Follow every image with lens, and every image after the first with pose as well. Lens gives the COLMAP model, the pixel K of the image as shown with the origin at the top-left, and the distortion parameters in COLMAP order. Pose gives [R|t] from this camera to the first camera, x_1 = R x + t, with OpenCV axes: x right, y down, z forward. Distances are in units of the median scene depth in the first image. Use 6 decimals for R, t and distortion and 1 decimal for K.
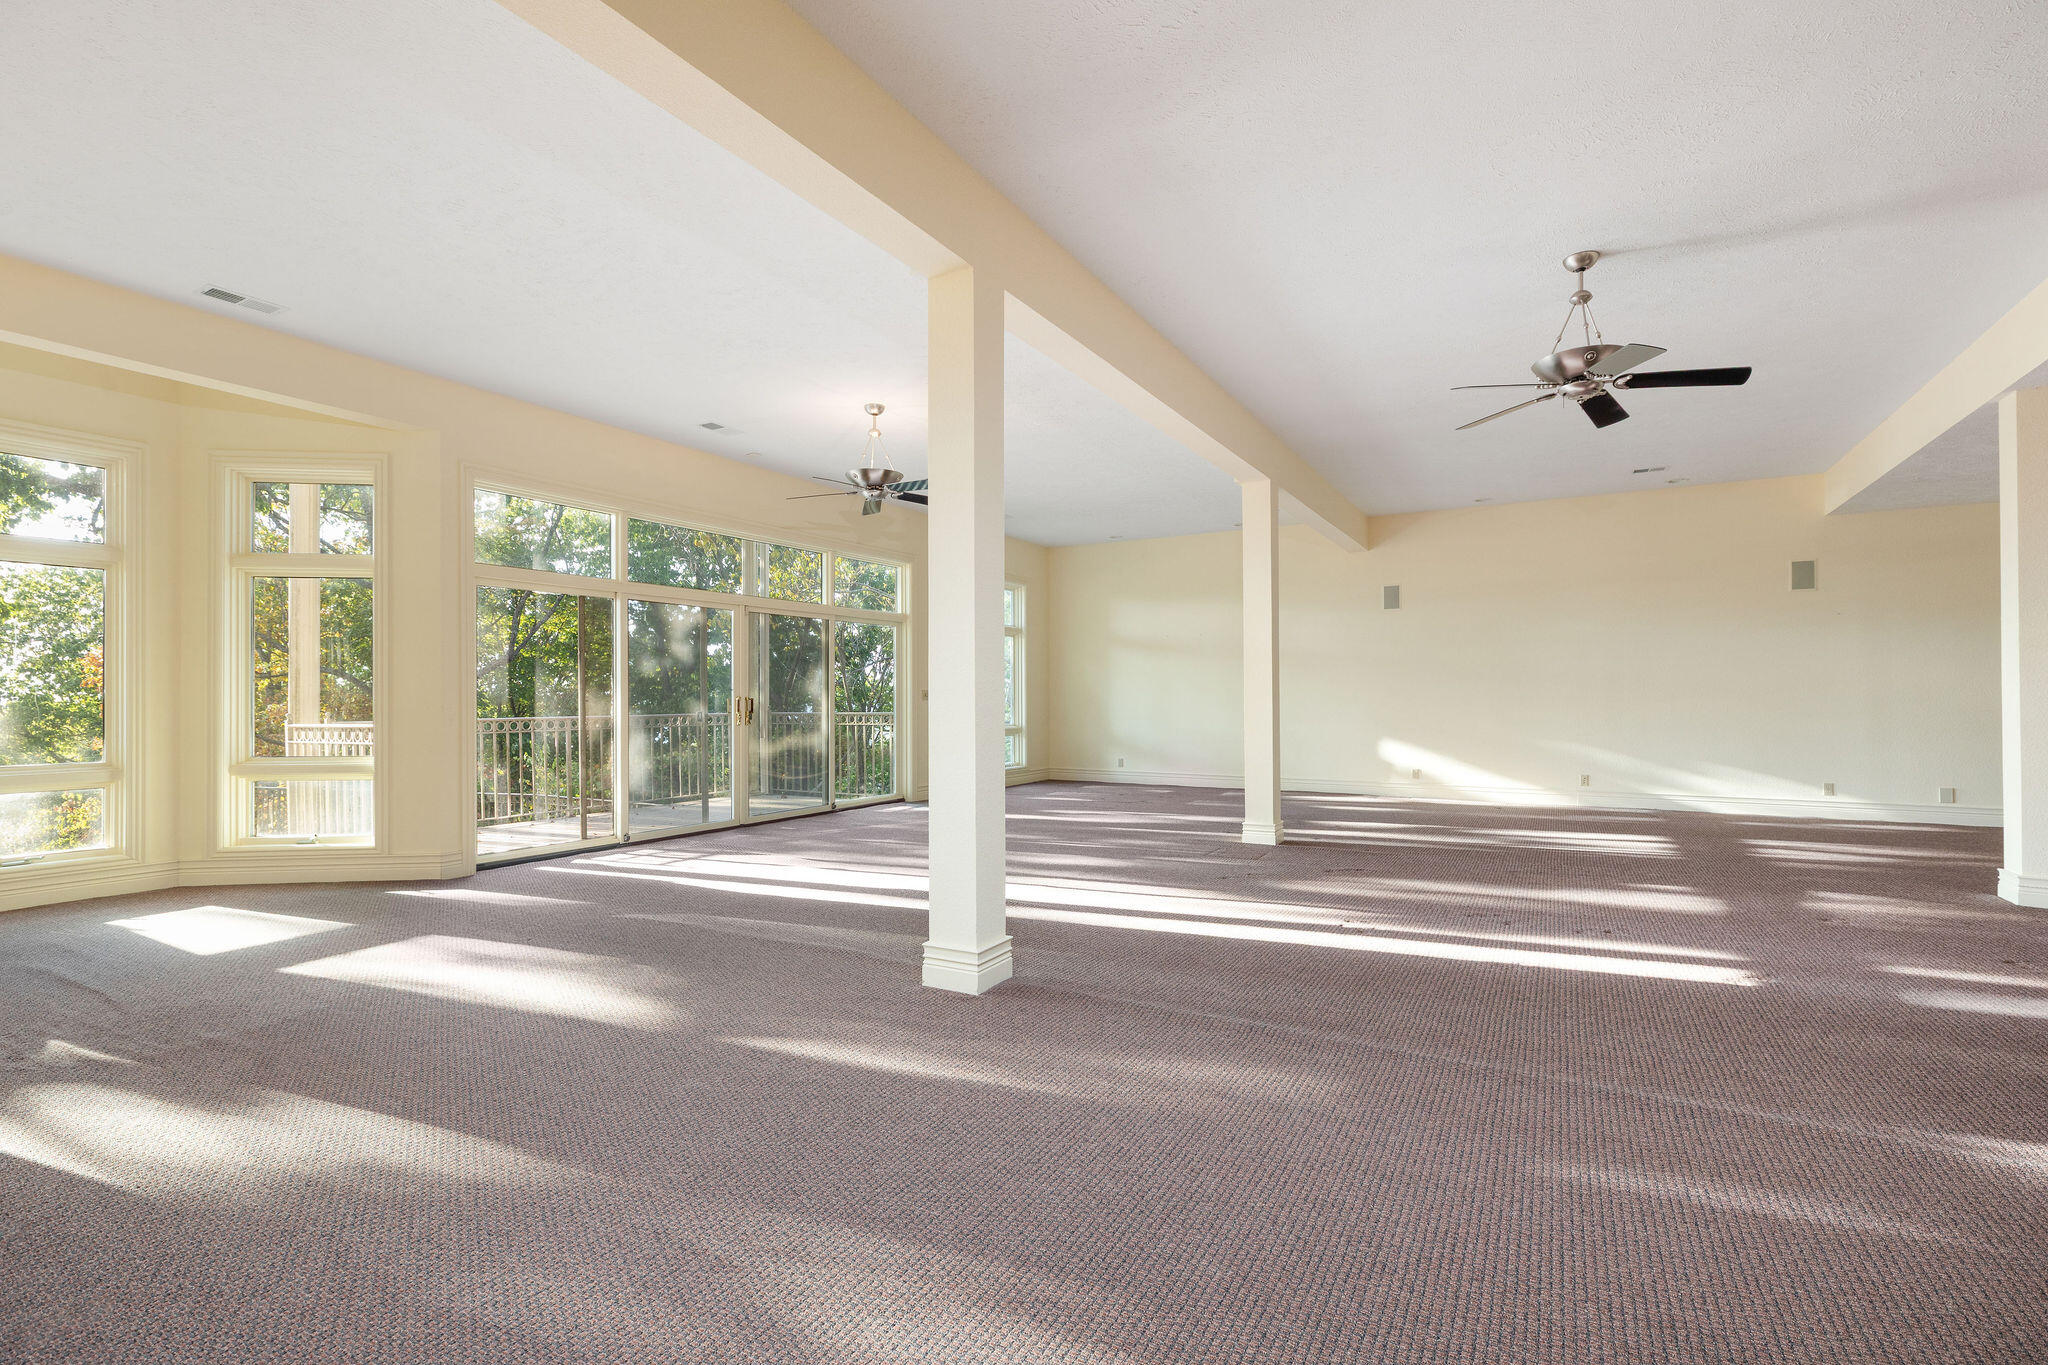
lens RADIAL K [[948.4, 0, 949.4], [0, 948.4, 692.0], [0, 0, 1]] dist [-0.036660, -0.000132]
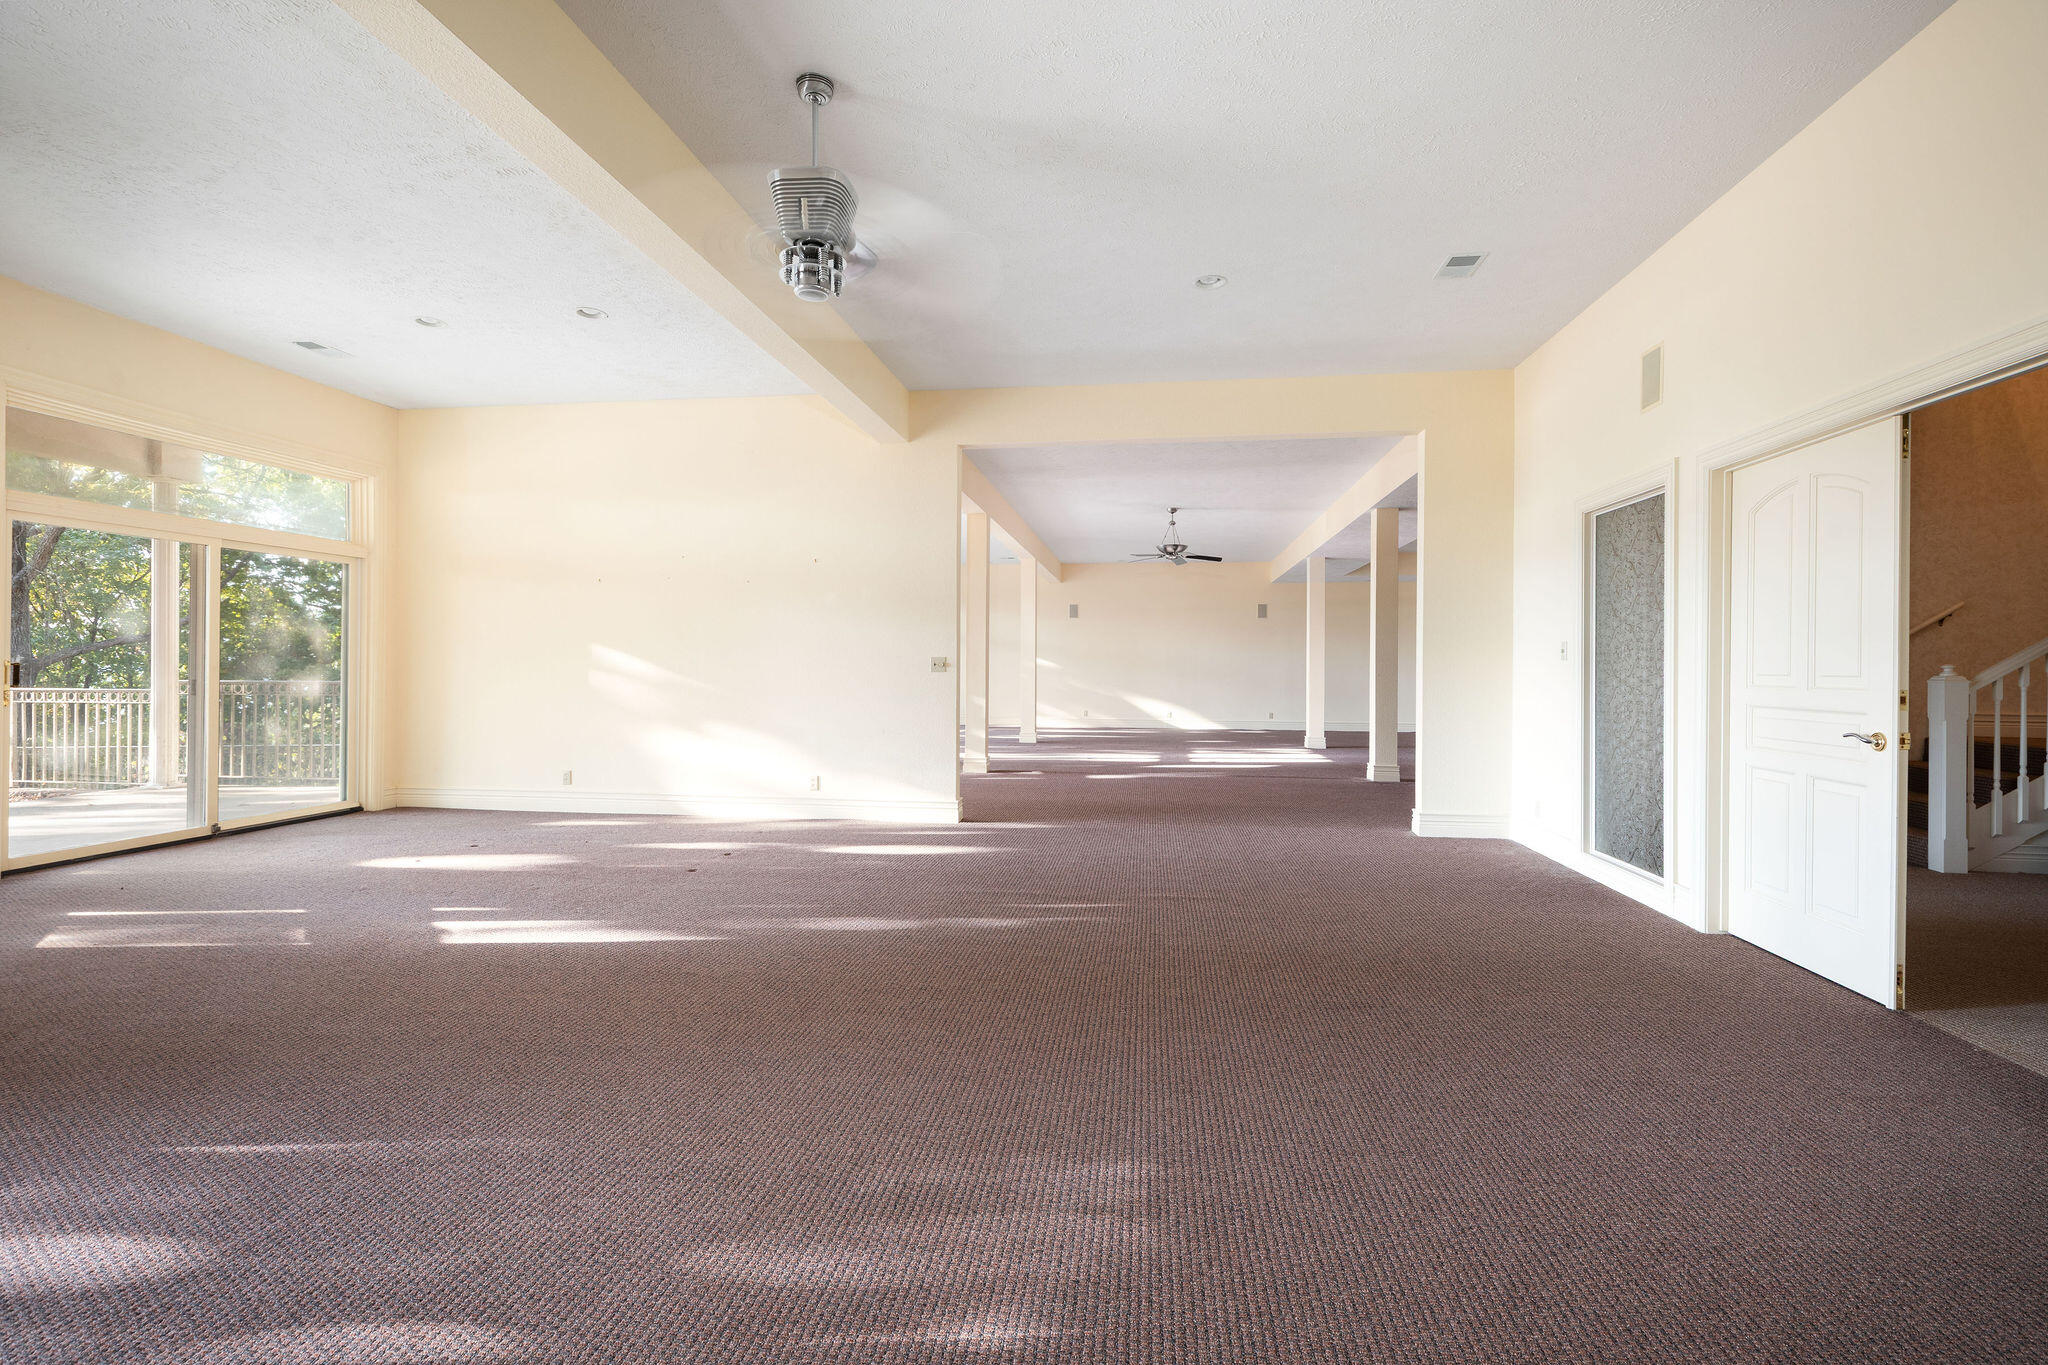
lens RADIAL K [[971.2, 0, 1023.7], [0, 971.2, 709.3], [0, 0, 1]] dist [-0.000923, -0.000159]
pose [[0.899132, -0.010074, 0.437561, -0.516848], [-0.010871, 0.998913, 0.045337, -0.000521], [-0.437542, -0.045520, 0.898045, -0.747131]]
